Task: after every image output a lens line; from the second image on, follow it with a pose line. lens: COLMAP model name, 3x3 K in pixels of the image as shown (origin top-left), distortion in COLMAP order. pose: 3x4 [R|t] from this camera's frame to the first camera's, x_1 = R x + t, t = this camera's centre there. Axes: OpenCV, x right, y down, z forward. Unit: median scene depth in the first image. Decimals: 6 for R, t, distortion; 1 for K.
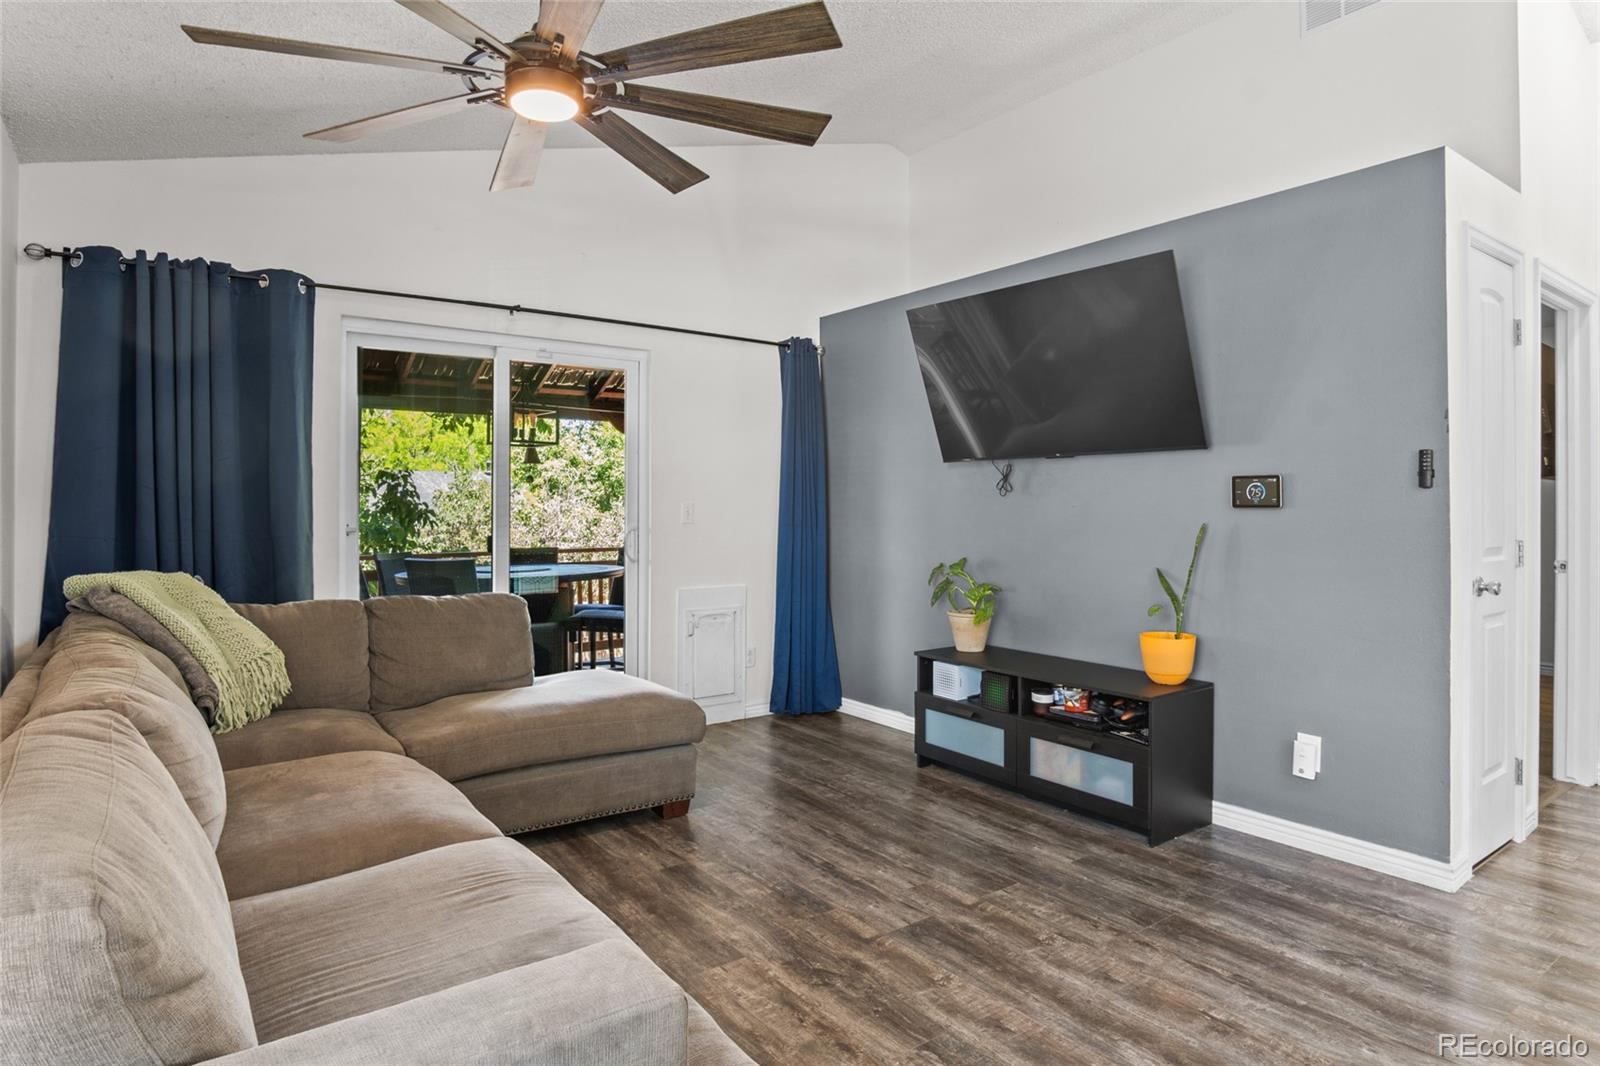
lens RADIAL K [[873.7, 0, 775.5], [0, 873.7, 537.7], [0, 0, 1]] dist [-0.028315, 0.009232]
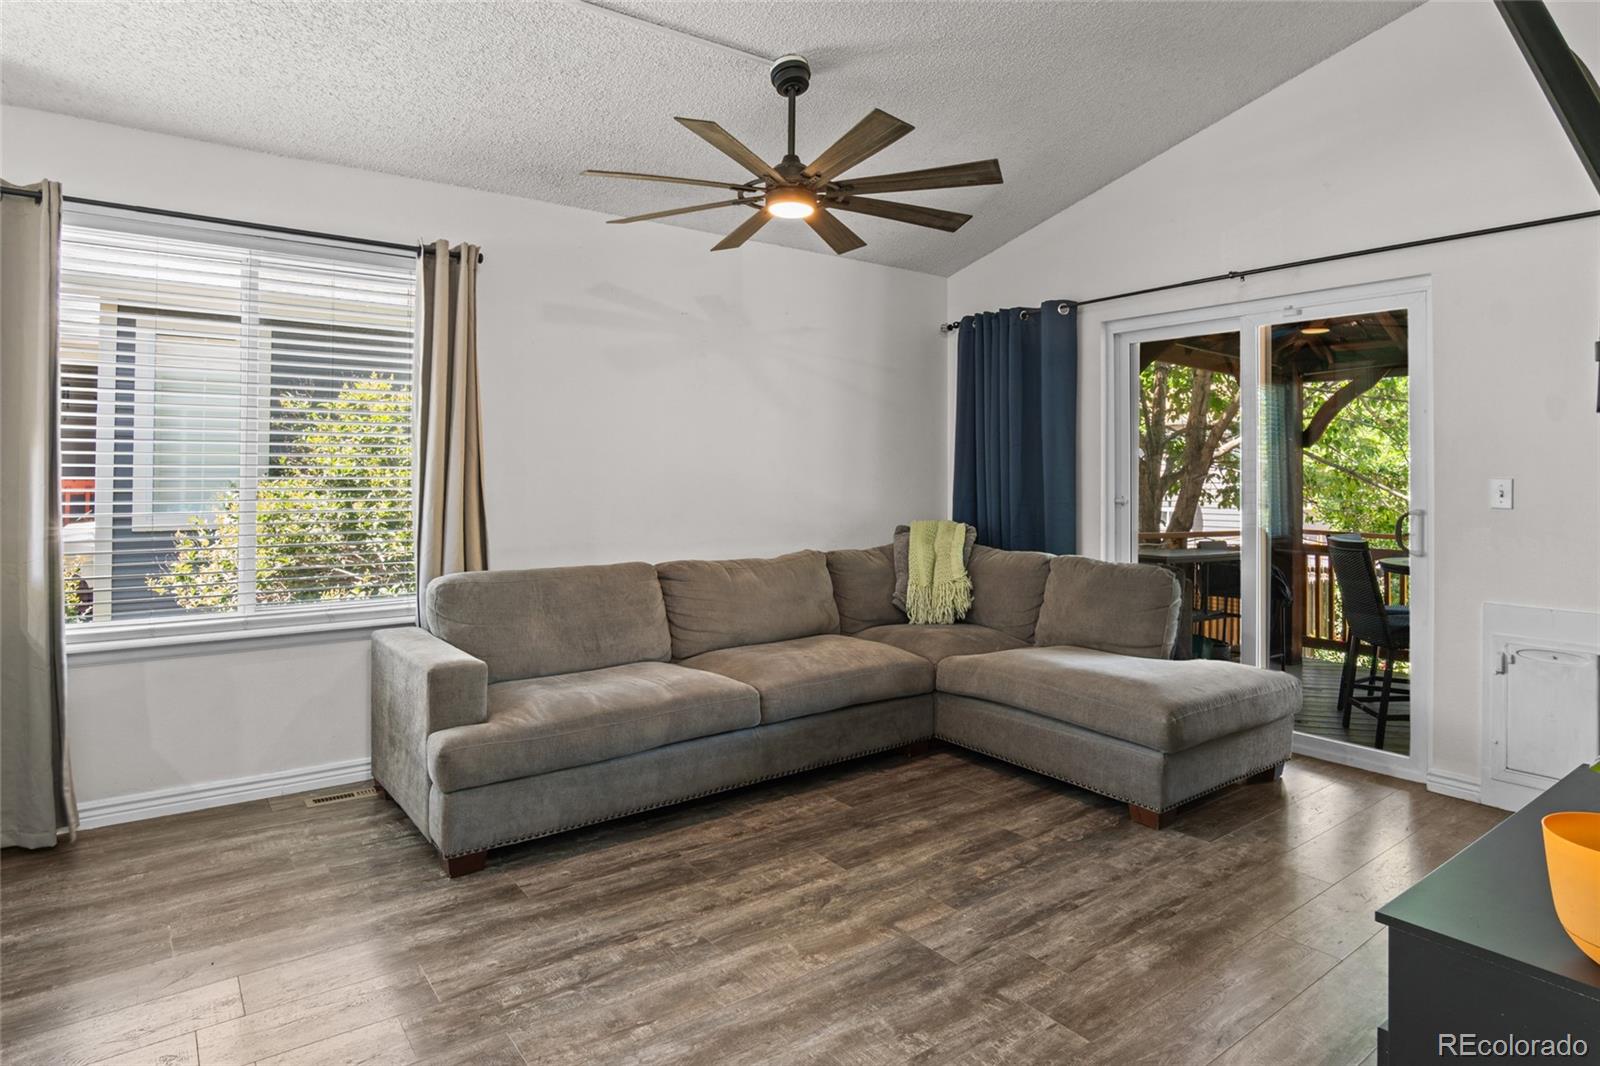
lens RADIAL K [[873.7, 0, 779.4], [0, 873.7, 436.1], [0, 0, 1]] dist [-0.028315, 0.009232]
pose [[0.012406, -0.049295, -0.998707, 0.821689], [-0.027507, 0.998389, -0.049621, -0.025033], [0.999545, 0.028087, 0.011030, 0.631690]]
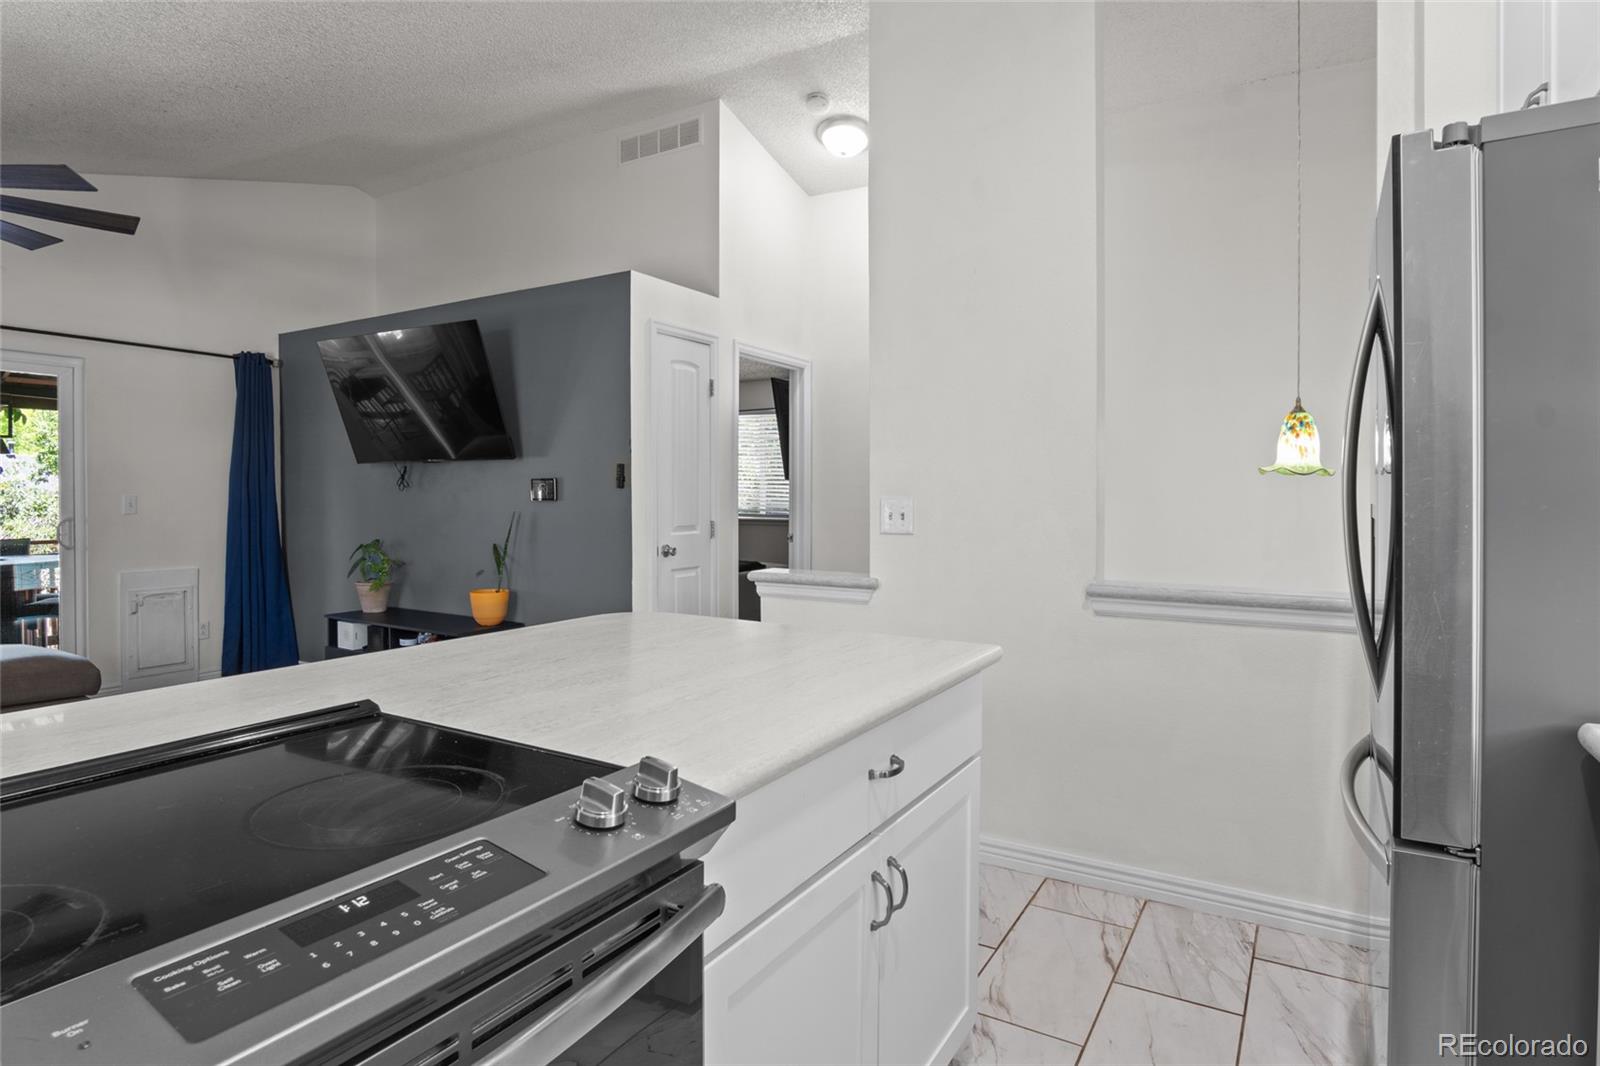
lens RADIAL K [[873.7, 0, 777.5], [0, 873.7, 531.6], [0, 0, 1]] dist [-0.028315, 0.009232]
pose [[0.925469, -0.009524, 0.378703, 0.354902], [0.008846, 0.999955, 0.003531, 0.015365], [-0.378719, 0.000082, 0.925512, -0.475272]]
